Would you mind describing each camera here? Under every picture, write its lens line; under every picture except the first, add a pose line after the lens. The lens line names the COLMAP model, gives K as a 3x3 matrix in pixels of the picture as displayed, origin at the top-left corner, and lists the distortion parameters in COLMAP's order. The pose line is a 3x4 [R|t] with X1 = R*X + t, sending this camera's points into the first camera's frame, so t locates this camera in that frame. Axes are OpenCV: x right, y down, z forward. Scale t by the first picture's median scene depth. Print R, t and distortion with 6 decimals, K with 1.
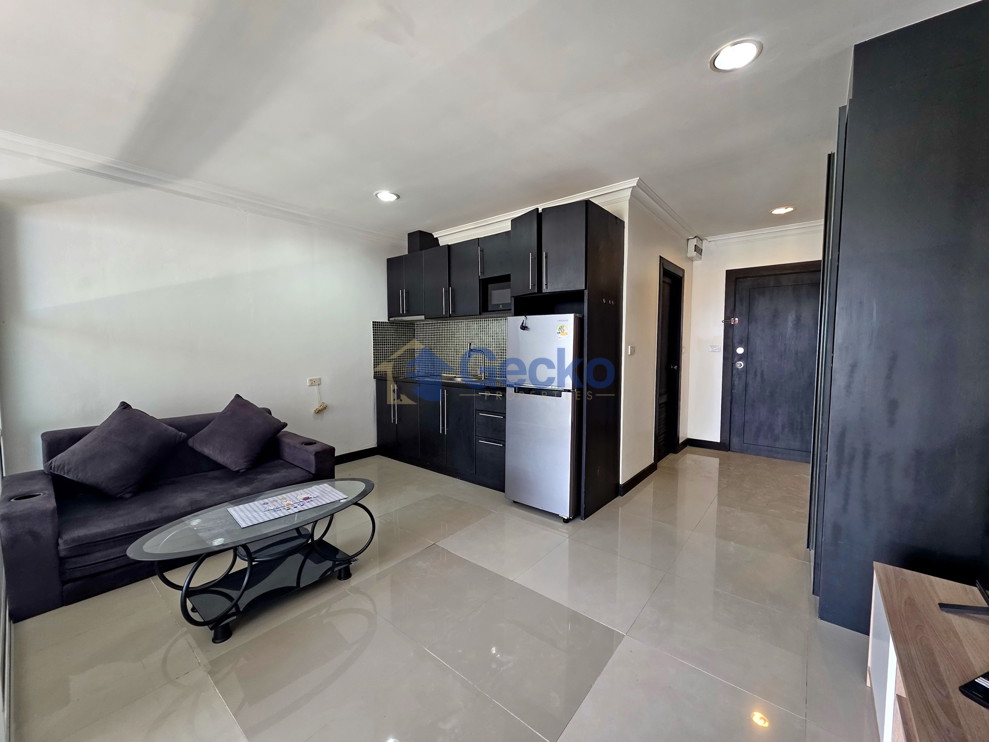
lens RADIAL K [[396.1, 0, 501.3], [0, 396.1, 373.9], [0, 0, 1]] dist [-0.001216, -0.000247]
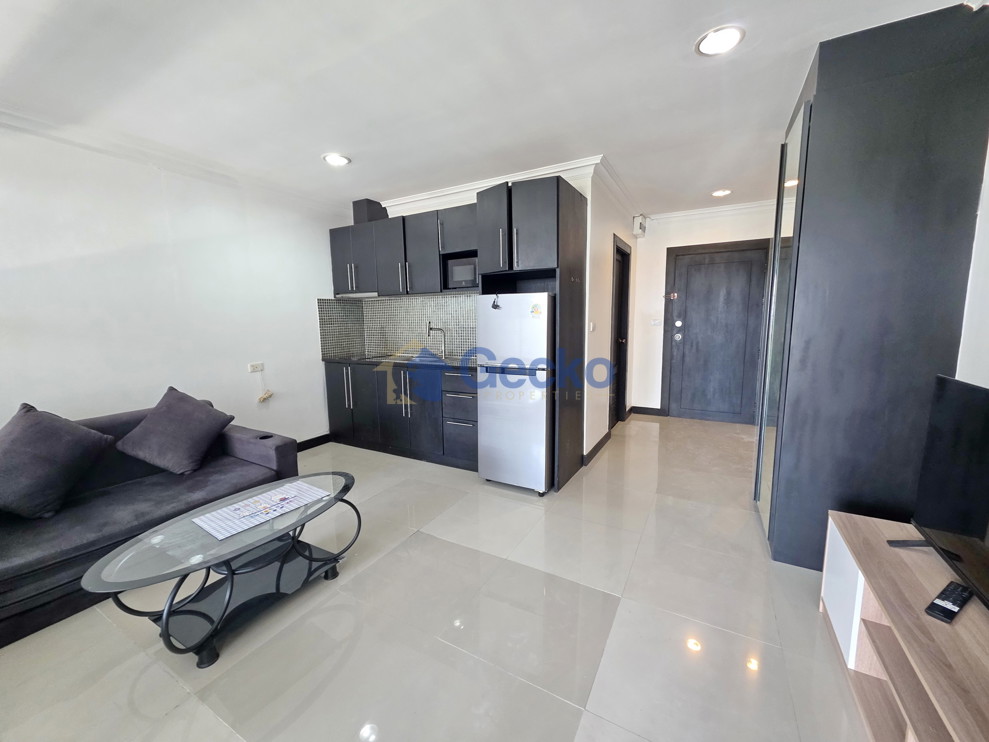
lens RADIAL K [[396.1, 0, 495.3], [0, 396.1, 372.2], [0, 0, 1]] dist [-0.001216, -0.000247]
pose [[0.984300, -0.038424, 0.172273, -0.117094], [0.026770, 0.997225, 0.069469, -0.022217], [-0.174464, -0.063767, 0.982597, 0.024331]]
